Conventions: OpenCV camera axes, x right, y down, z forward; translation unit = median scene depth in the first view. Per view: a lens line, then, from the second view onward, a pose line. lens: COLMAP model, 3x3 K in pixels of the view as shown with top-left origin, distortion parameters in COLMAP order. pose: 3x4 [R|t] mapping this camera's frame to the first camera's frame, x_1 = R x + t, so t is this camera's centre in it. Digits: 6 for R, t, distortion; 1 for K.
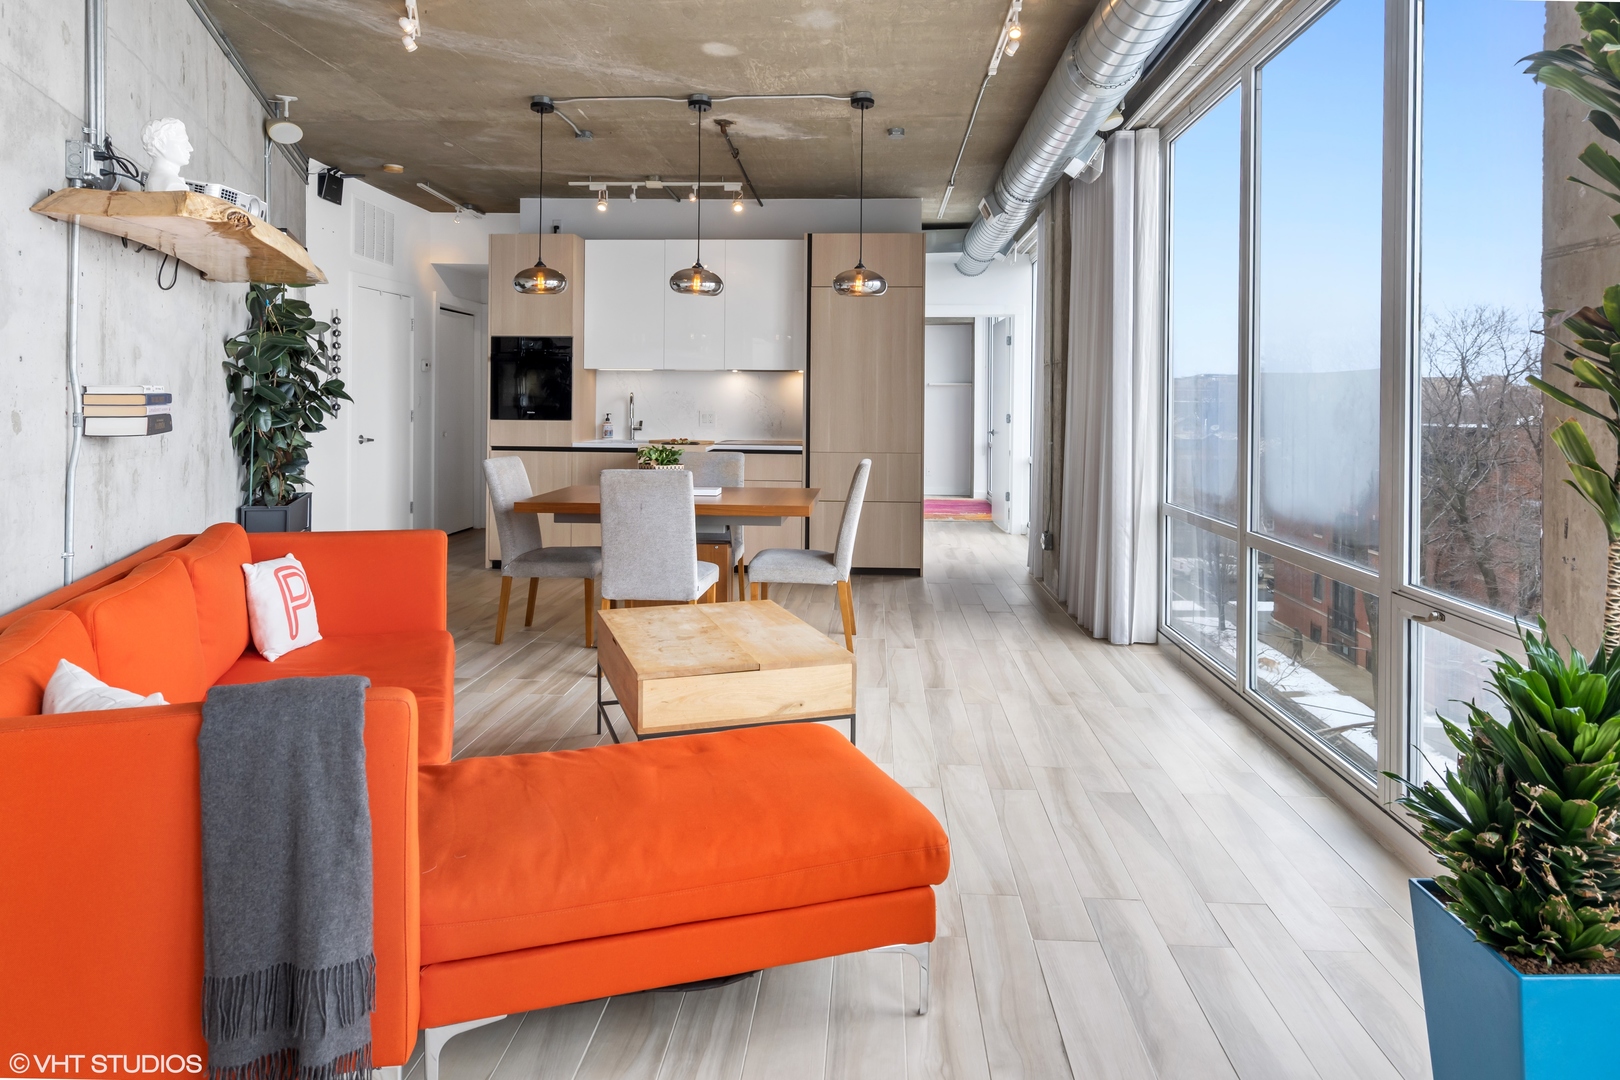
lens RADIAL K [[991.7, 0, 818.7], [0, 991.7, 414.6], [0, 0, 1]] dist [-0.006431, -0.001967]
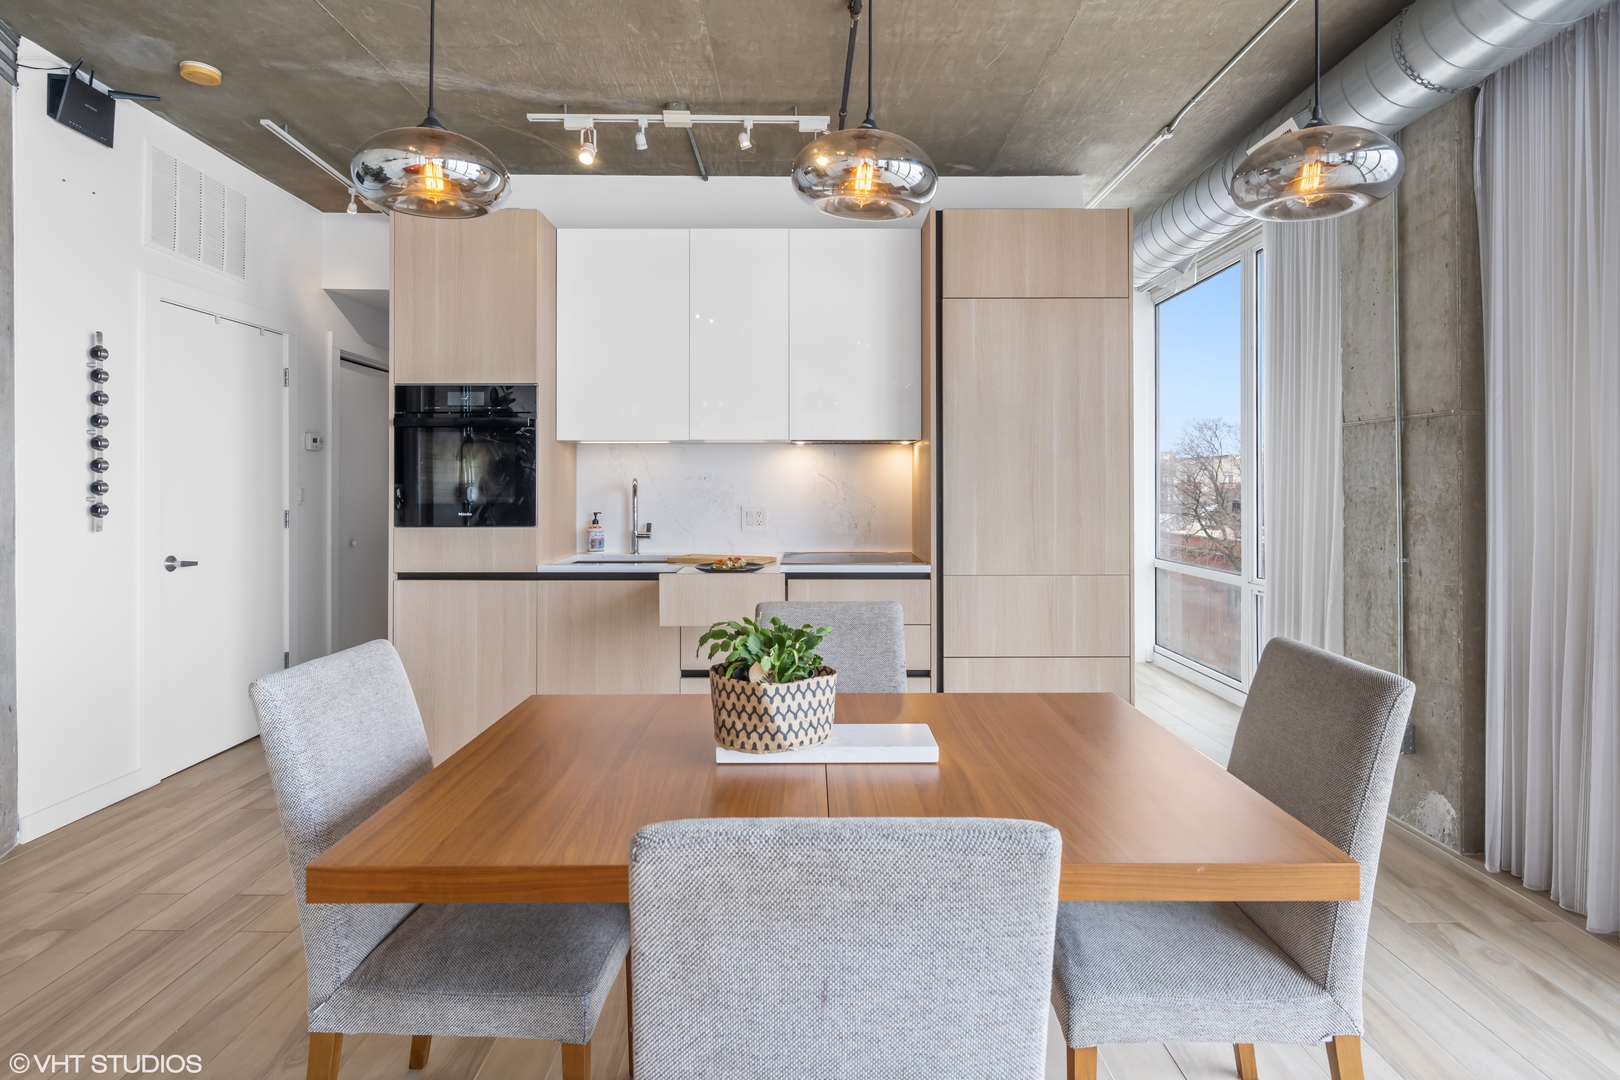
lens RADIAL K [[847.8, 0, 812.5], [0, 847.8, 480.0], [0, 0, 1]] dist [0.000254, -0.001138]
pose [[0.998174, -0.011356, 0.059333, -0.114537], [0.012616, 0.999702, -0.020900, -0.009248], [-0.059078, 0.021611, 0.998019, 0.485631]]
